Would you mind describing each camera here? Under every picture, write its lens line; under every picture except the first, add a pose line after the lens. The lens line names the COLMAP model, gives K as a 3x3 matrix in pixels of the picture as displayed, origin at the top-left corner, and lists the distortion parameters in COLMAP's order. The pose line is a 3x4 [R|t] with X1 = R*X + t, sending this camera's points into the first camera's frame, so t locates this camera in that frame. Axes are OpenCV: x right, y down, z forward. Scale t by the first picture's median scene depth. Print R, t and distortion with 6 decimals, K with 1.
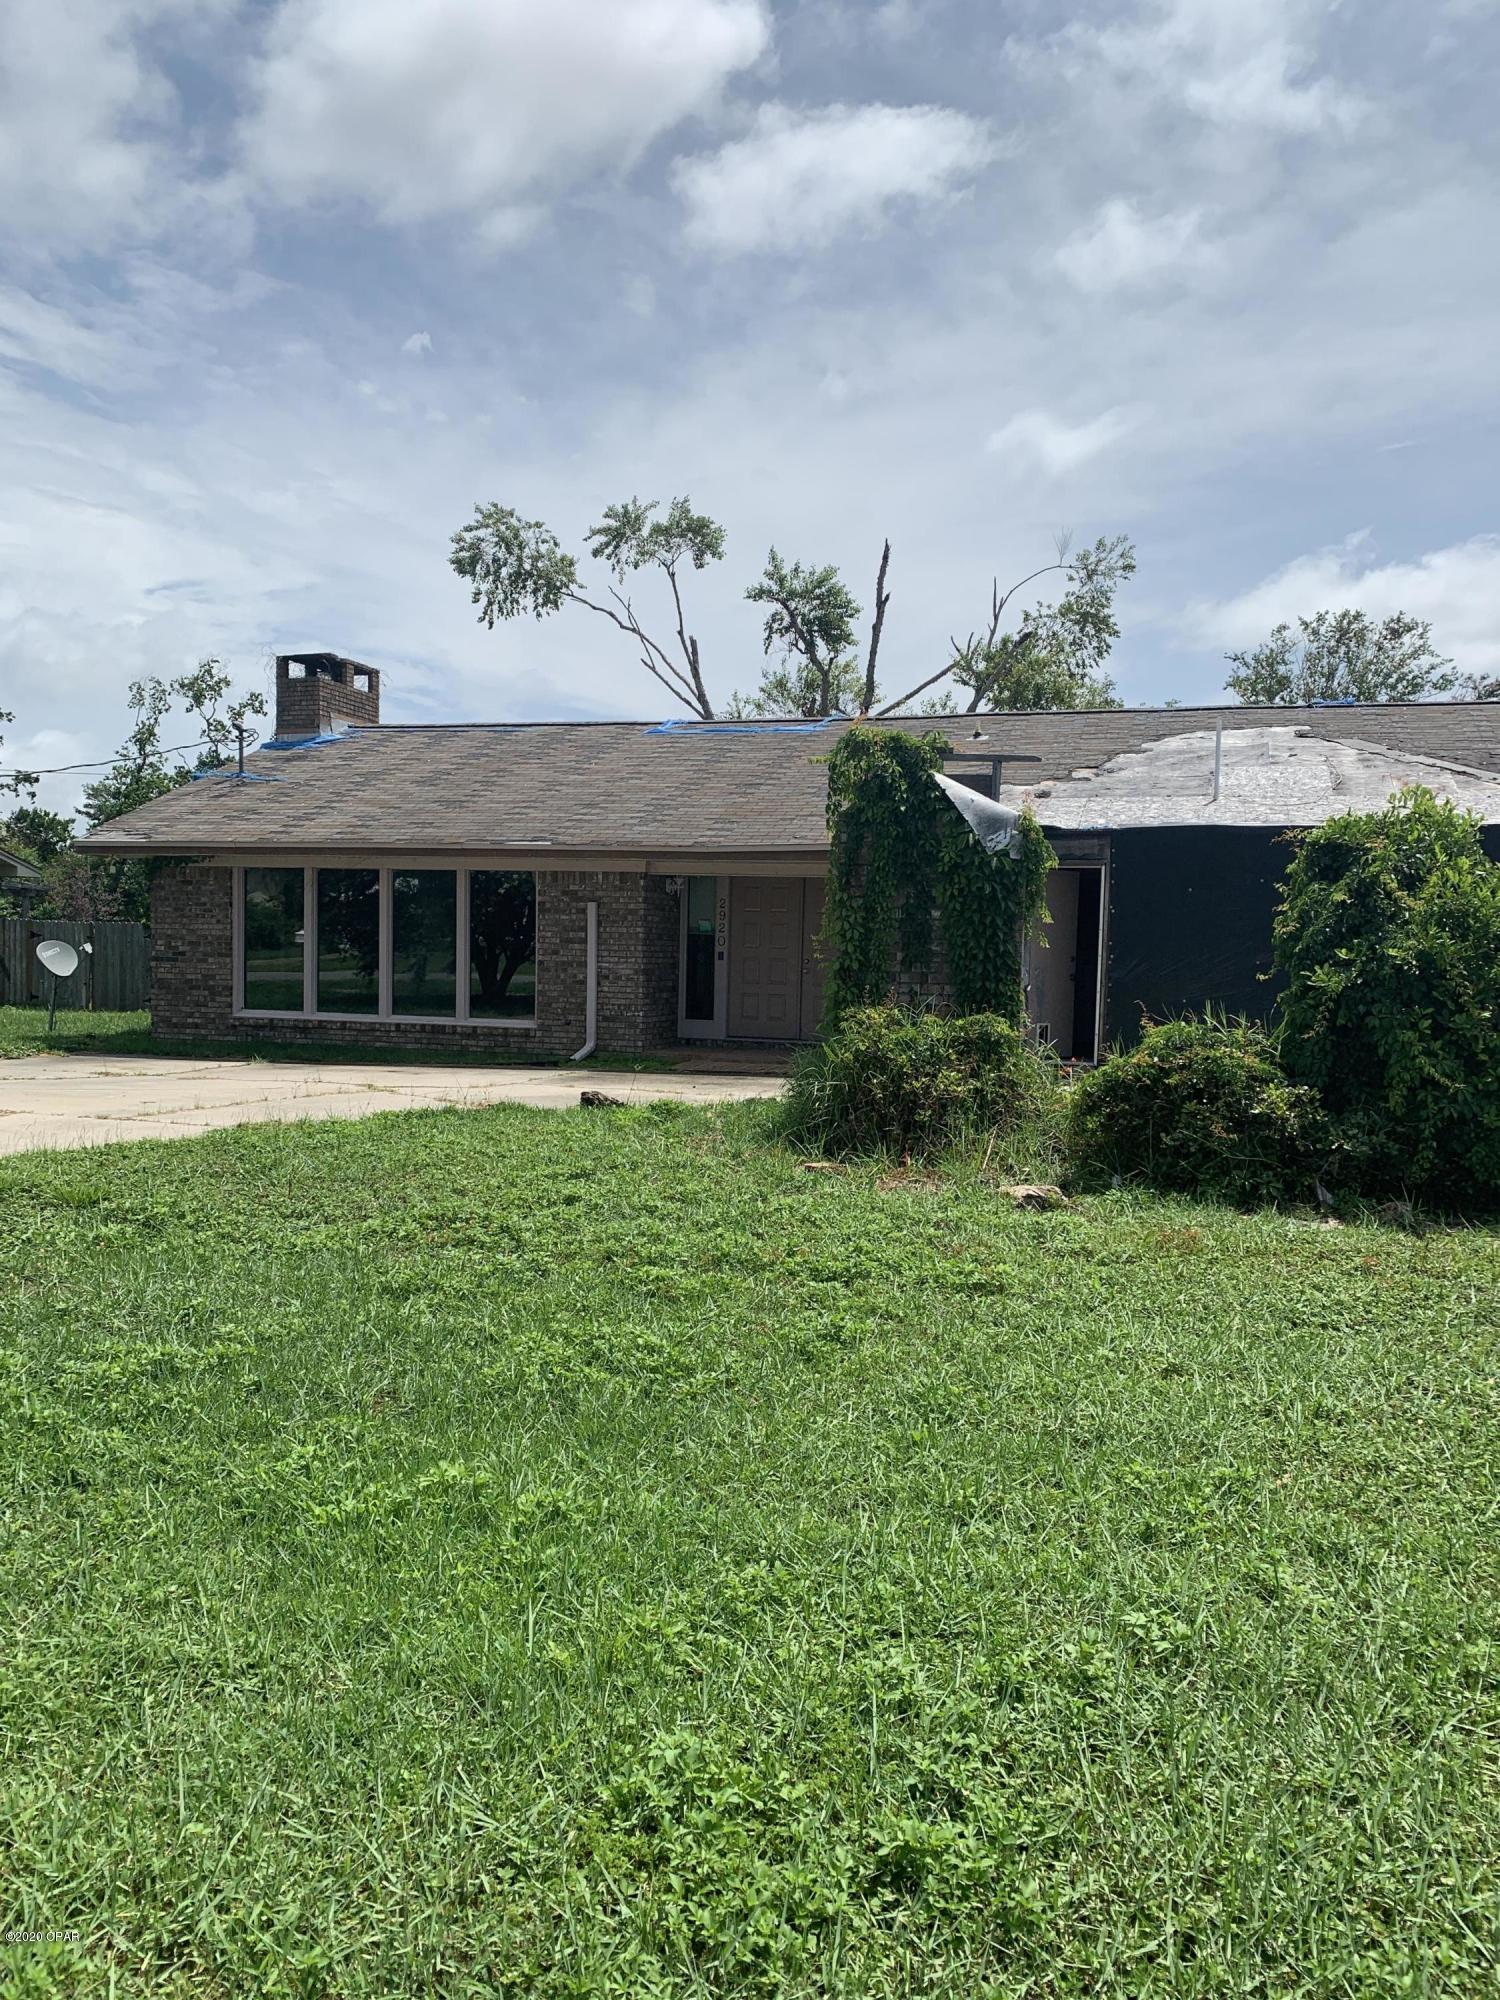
lens RADIAL K [[1559.1, 0, 750.0], [0, 1559.1, 1000.0], [0, 0, 1]] dist [0.096976, -0.141151]
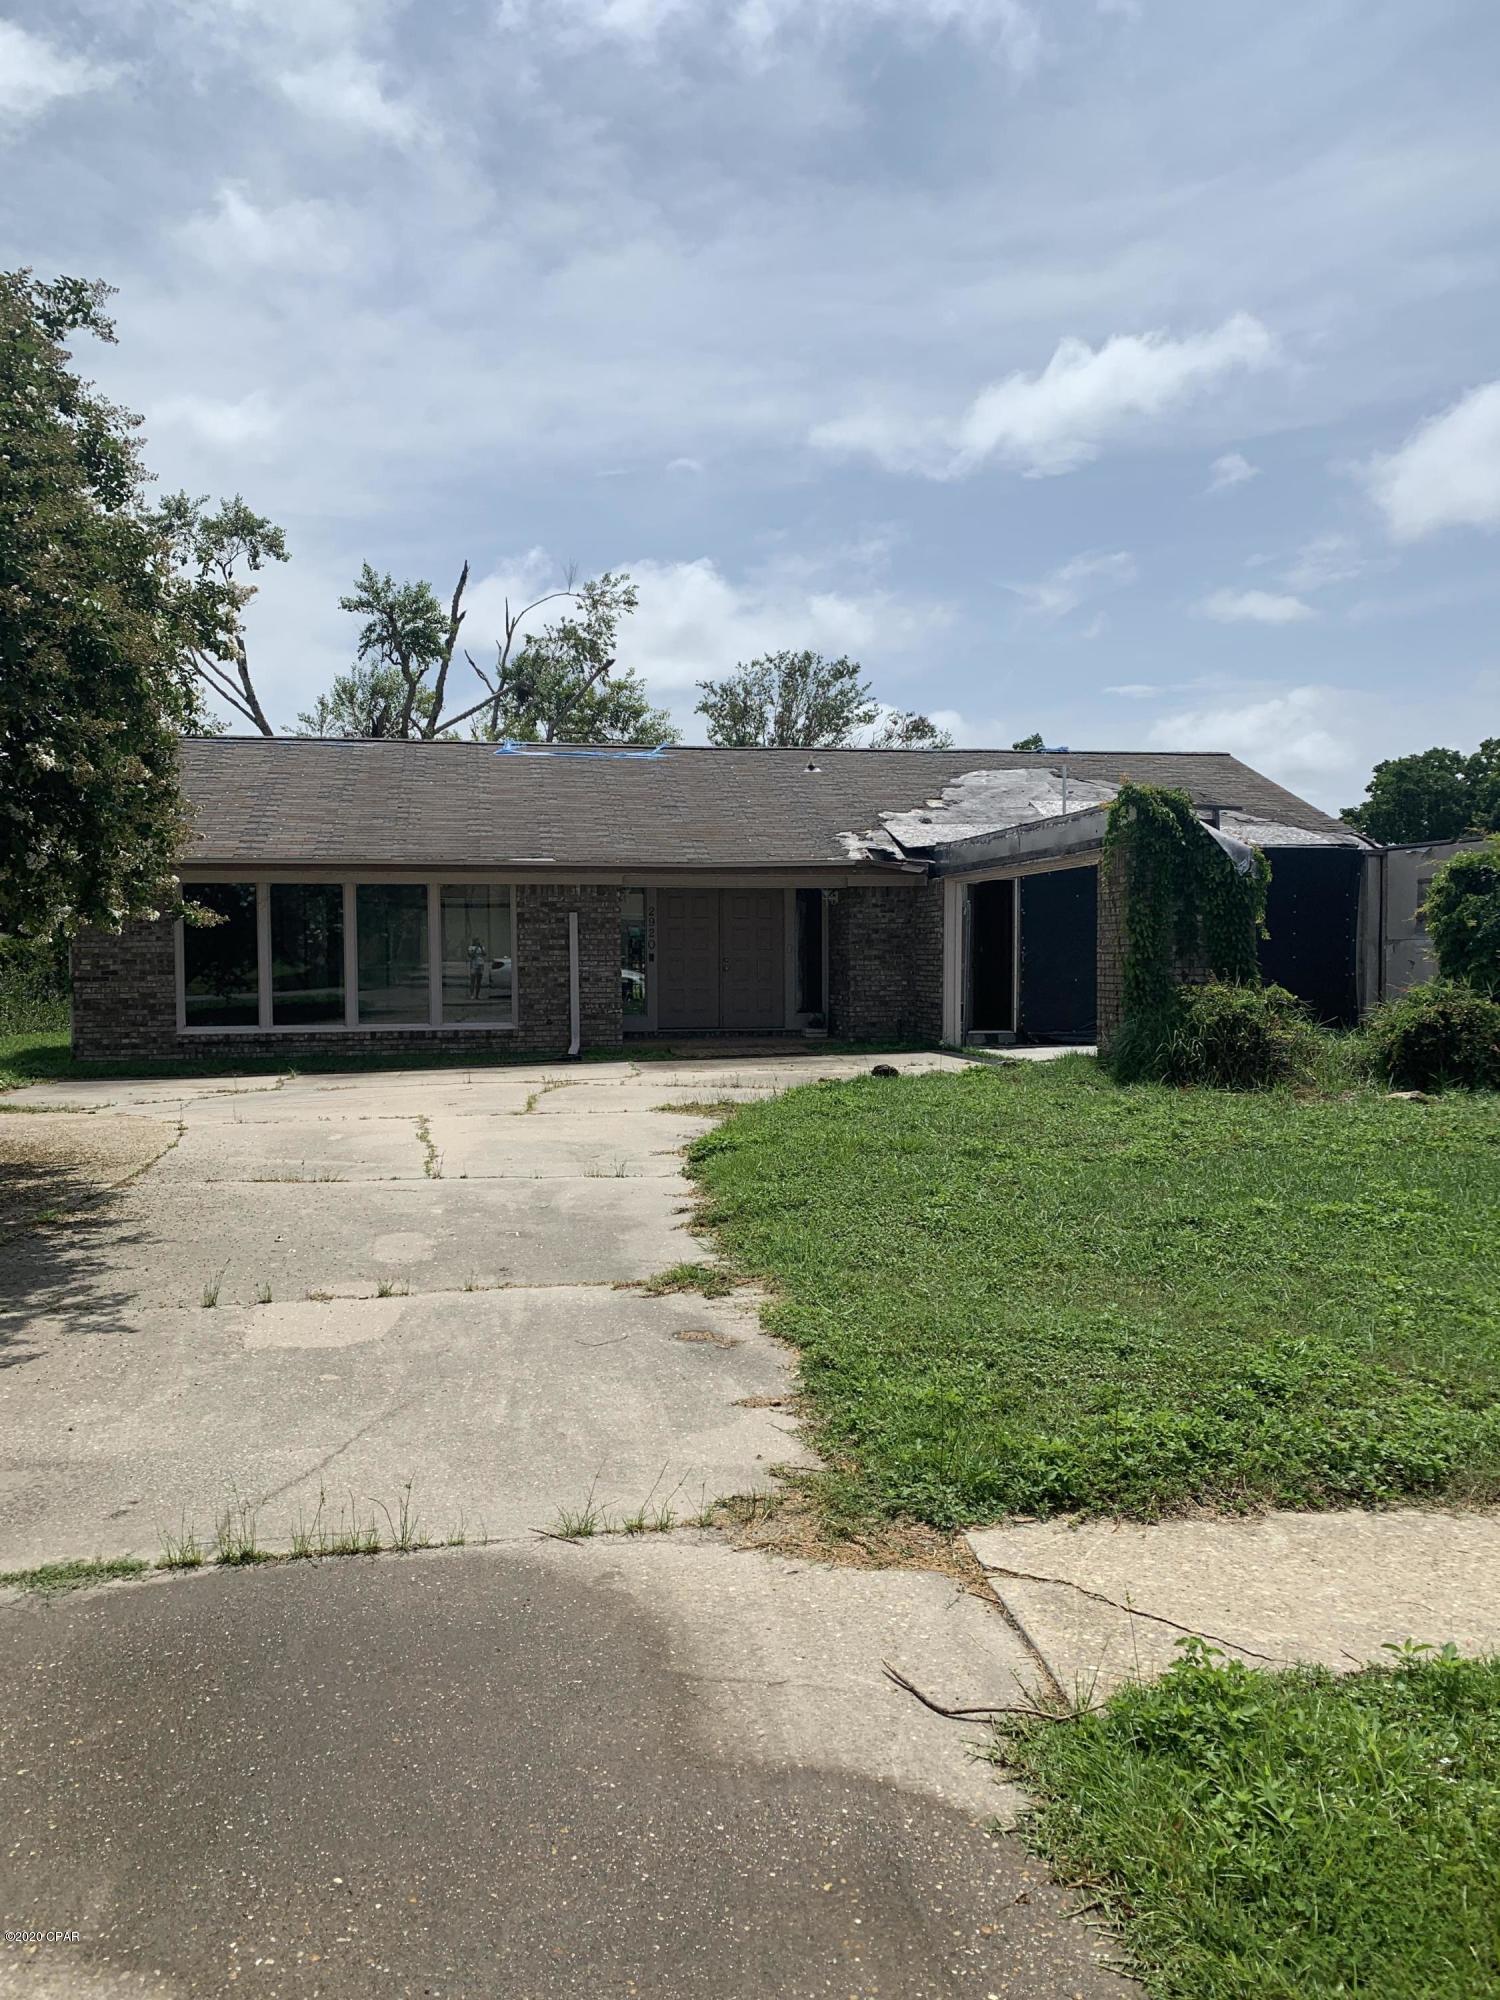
lens RADIAL K [[1559.1, 0, 750.0], [0, 1559.1, 1000.0], [0, 0, 1]] dist [0.096976, -0.141151]
pose [[0.888420, -0.043584, 0.456958, -0.454825], [0.042763, 0.999011, 0.012144, -0.007751], [-0.457036, 0.008751, 0.889405, -0.040920]]
